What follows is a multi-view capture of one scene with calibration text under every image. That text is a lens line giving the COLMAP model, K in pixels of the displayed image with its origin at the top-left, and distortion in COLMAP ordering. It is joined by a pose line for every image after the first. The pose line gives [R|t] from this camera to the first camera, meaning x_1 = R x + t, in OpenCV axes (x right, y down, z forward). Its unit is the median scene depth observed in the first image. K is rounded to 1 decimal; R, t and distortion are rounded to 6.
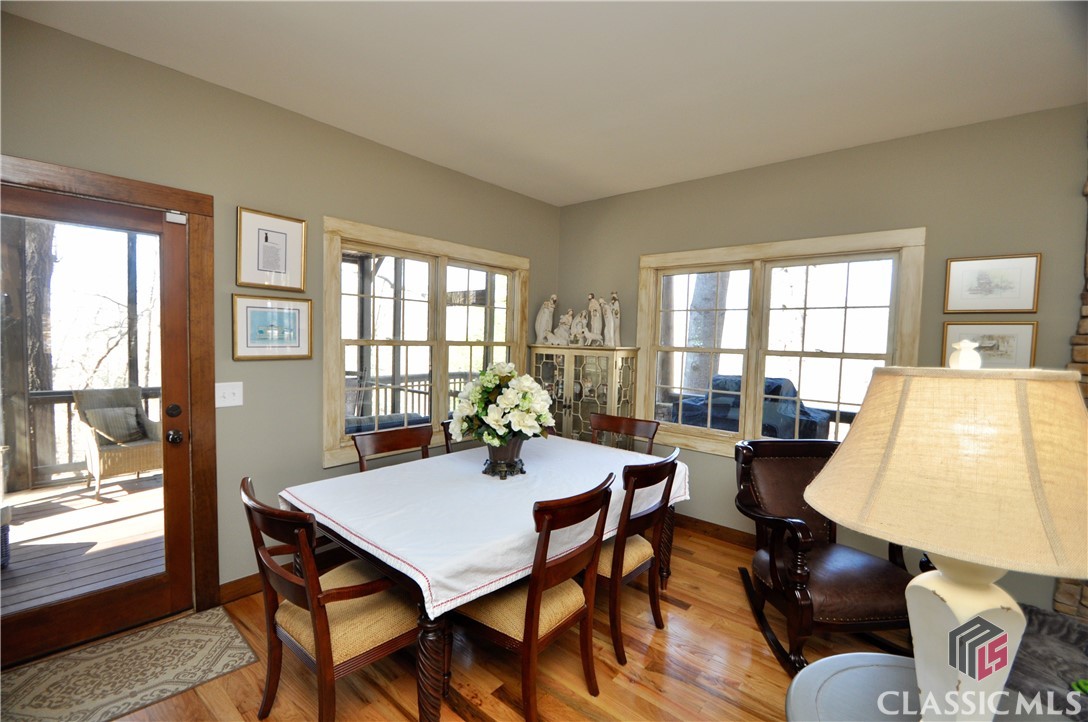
lens RADIAL K [[474.5, 0, 548.4], [0, 474.5, 373.0], [0, 0, 1]] dist [-0.001382, -0.007492]
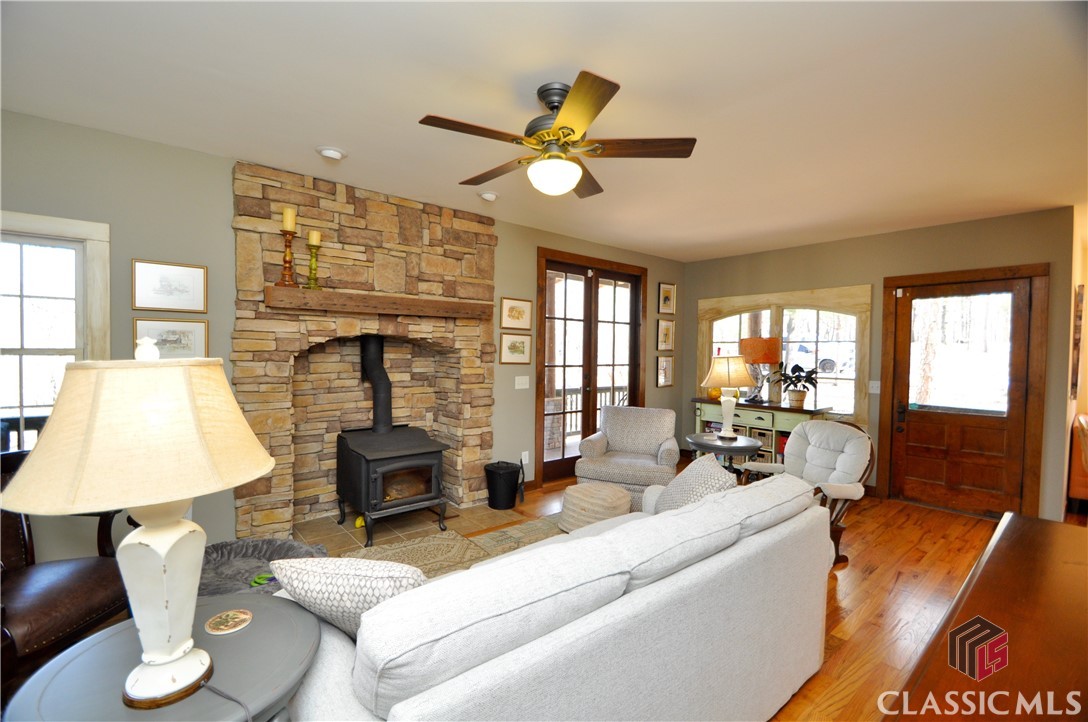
lens RADIAL K [[481.6, 0, 532.3], [0, 481.6, 360.1], [0, 0, 1]] dist [0.002752, -0.013888]
pose [[0.185742, -0.044187, 0.981604, -0.081412], [0.057392, 0.997771, 0.034055, 0.003141], [-0.980921, 0.050011, 0.187864, -0.110061]]
